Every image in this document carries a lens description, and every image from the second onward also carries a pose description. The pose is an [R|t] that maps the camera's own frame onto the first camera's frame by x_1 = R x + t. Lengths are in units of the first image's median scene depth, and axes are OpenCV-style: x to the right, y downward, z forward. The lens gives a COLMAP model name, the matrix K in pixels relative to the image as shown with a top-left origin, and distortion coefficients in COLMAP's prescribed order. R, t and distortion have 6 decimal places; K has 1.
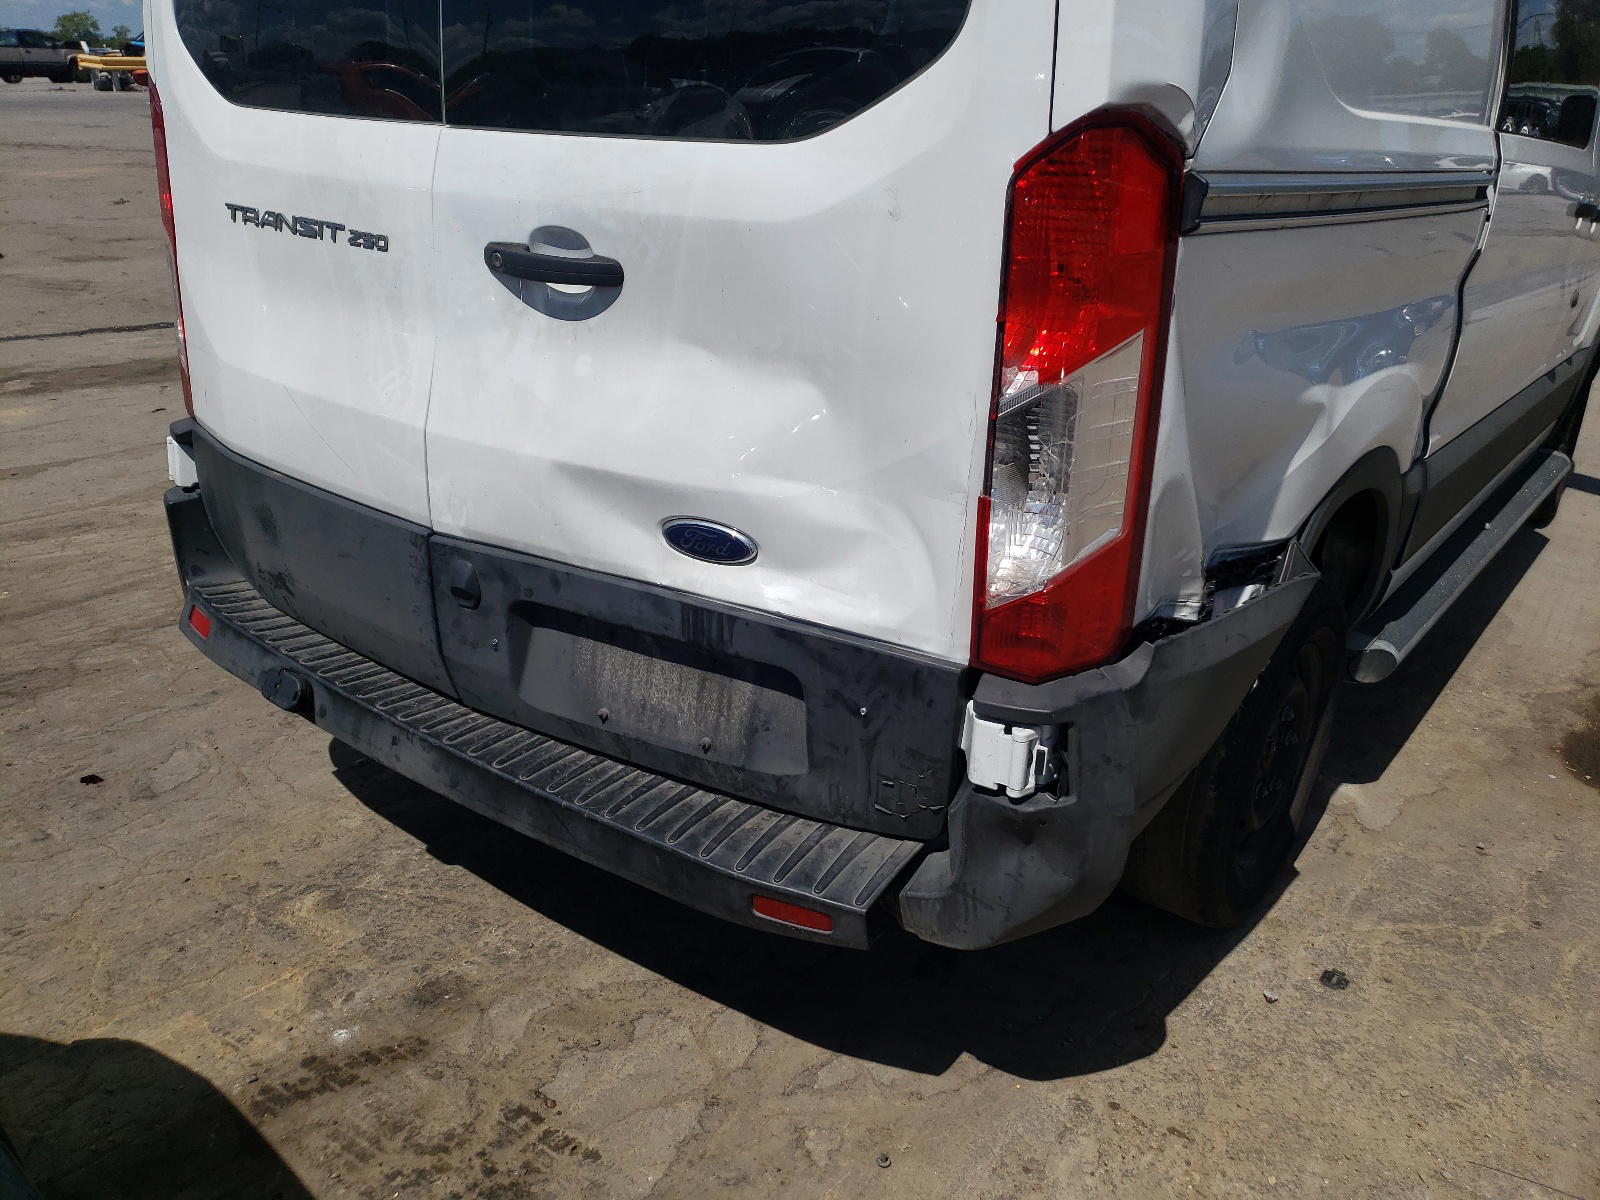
lens RADIAL K [[1323.2, 0, 800.0], [0, 1323.2, 600.0], [0, 0, 1]] dist [0.062586, -0.070849]
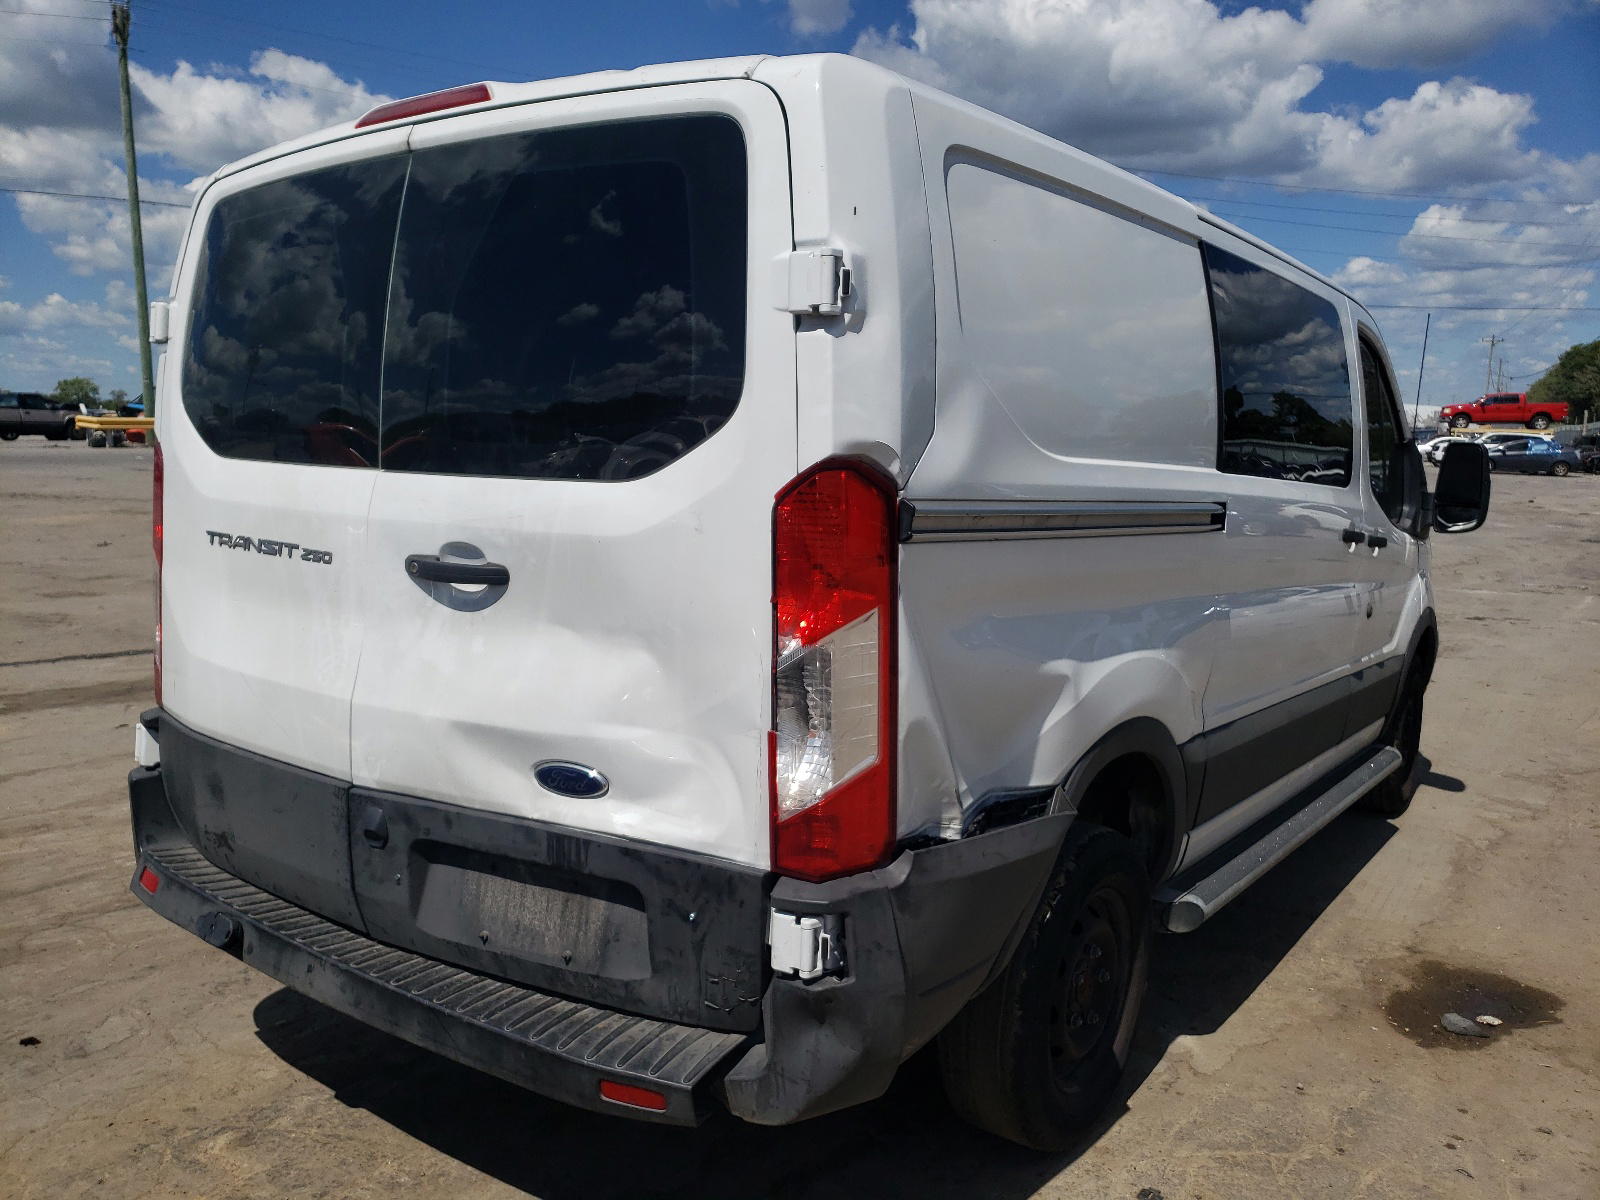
lens RADIAL K [[1345.1, 0, 788.8], [0, 1345.1, 615.7], [0, 0, 1]] dist [-0.009287, 0.067810]
pose [[0.999759, -0.007031, 0.020774, 0.093990], [0.011699, 0.972165, -0.234003, 0.086337], [-0.018551, 0.234190, 0.972014, -0.228250]]
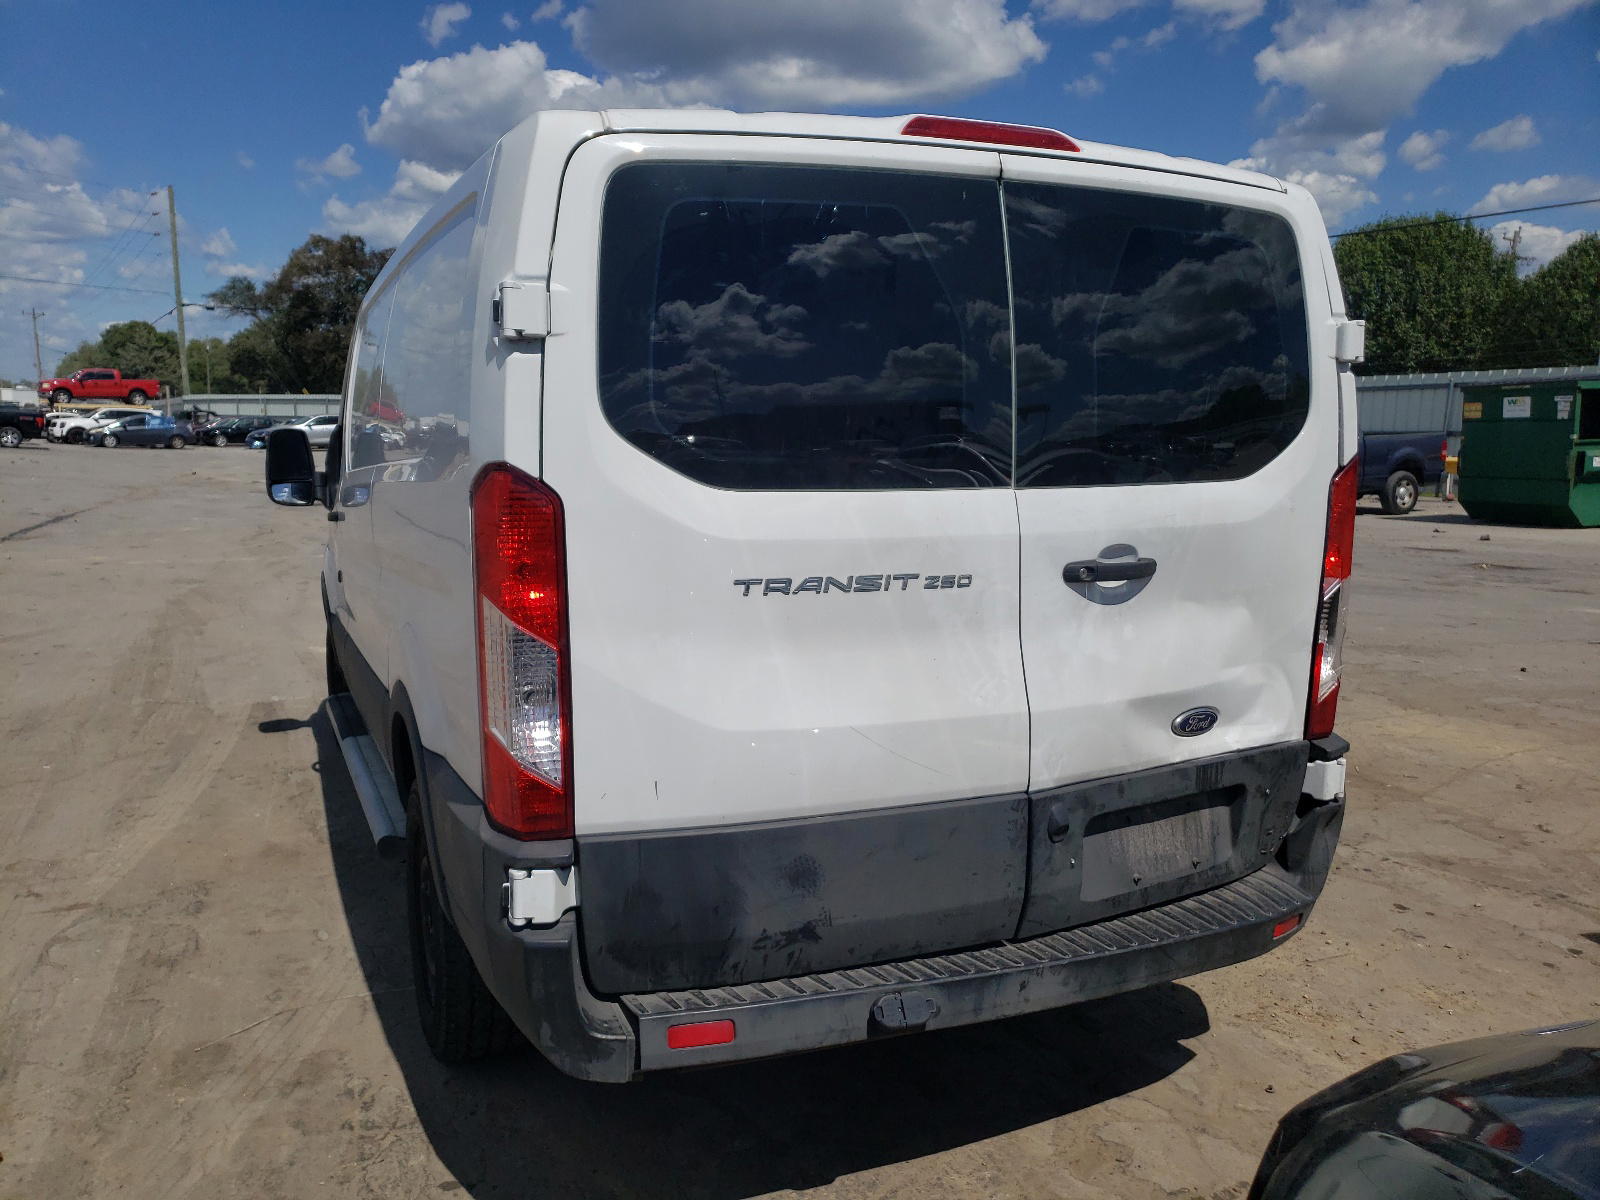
lens RADIAL K [[1323.2, 0, 800.0], [0, 1323.2, 600.0], [0, 0, 1]] dist [0.062586, -0.070849]
pose [[0.445761, -0.143879, 0.883513, -1.389303], [0.335596, 0.941871, -0.015936, -0.263734], [-0.829863, 0.303607, 0.468135, 0.512115]]
